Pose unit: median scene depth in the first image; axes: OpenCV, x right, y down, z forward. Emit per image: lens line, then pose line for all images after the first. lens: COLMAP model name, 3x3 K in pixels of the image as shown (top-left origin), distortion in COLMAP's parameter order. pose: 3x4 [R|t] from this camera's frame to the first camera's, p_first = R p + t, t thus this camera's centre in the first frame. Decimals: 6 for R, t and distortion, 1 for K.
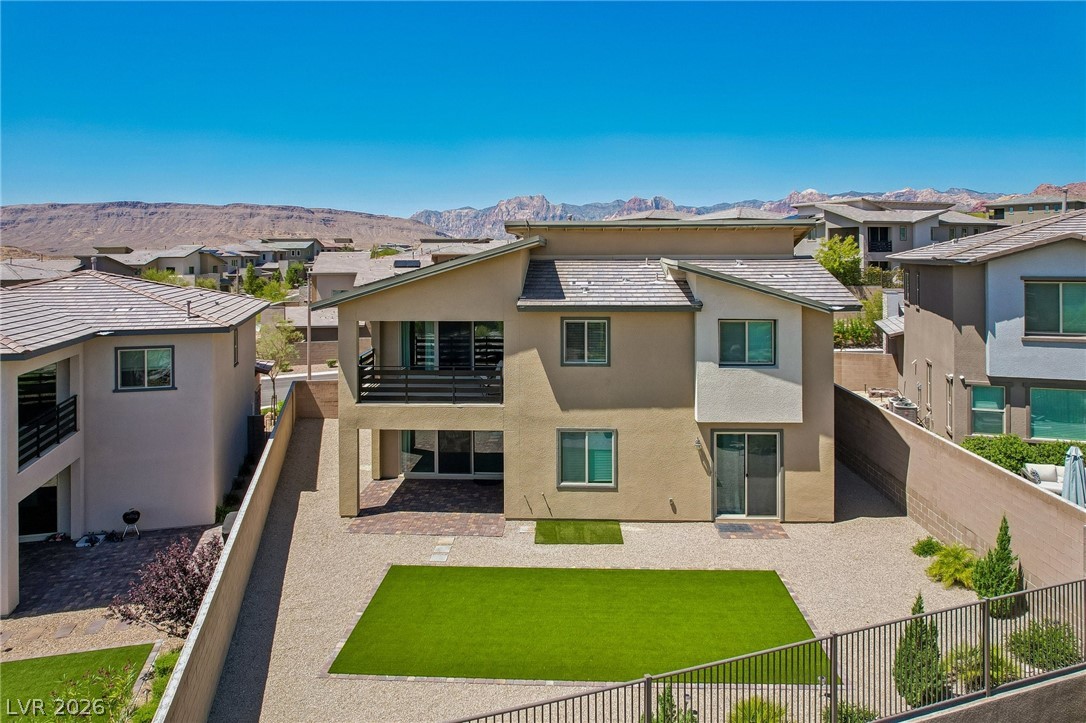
lens RADIAL K [[704.2, 0, 542.3], [0, 704.2, 389.7], [0, 0, 1]] dist [-0.055900, 0.042038]
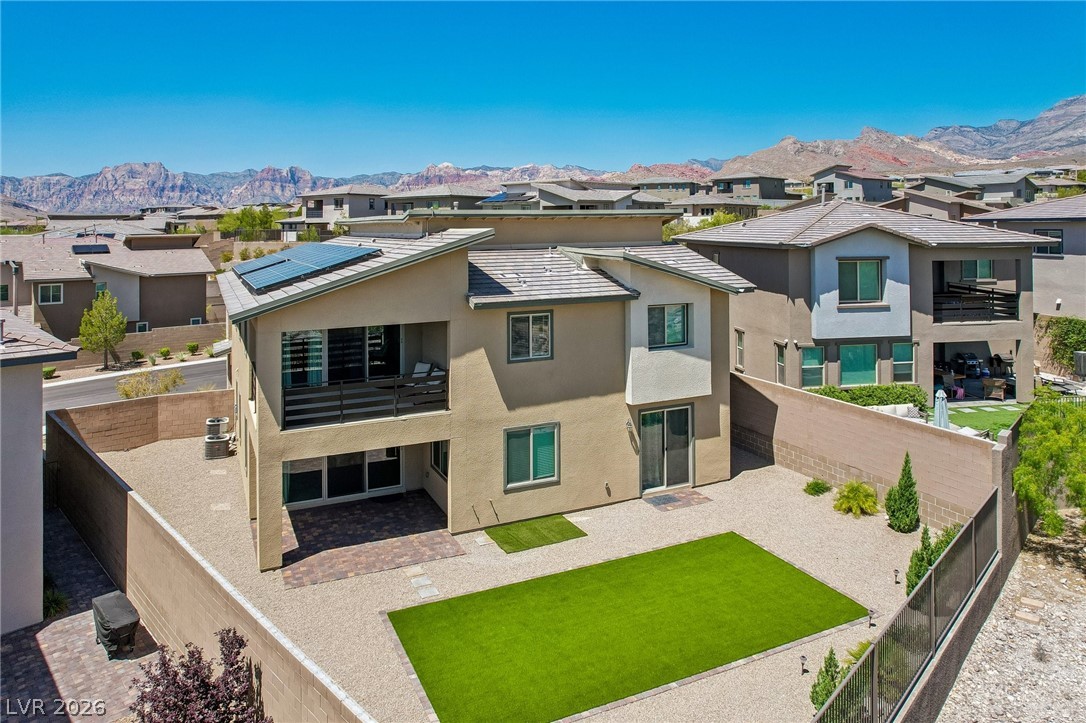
lens RADIAL K [[725.7, 0, 522.5], [0, 725.7, 360.7], [0, 0, 1]] dist [-0.034994, 0.000264]
pose [[0.885277, -0.089595, 0.456352, -0.394895], [0.092630, 0.995576, 0.015767, -0.049902], [-0.455745, 0.028314, 0.889660, 0.113040]]
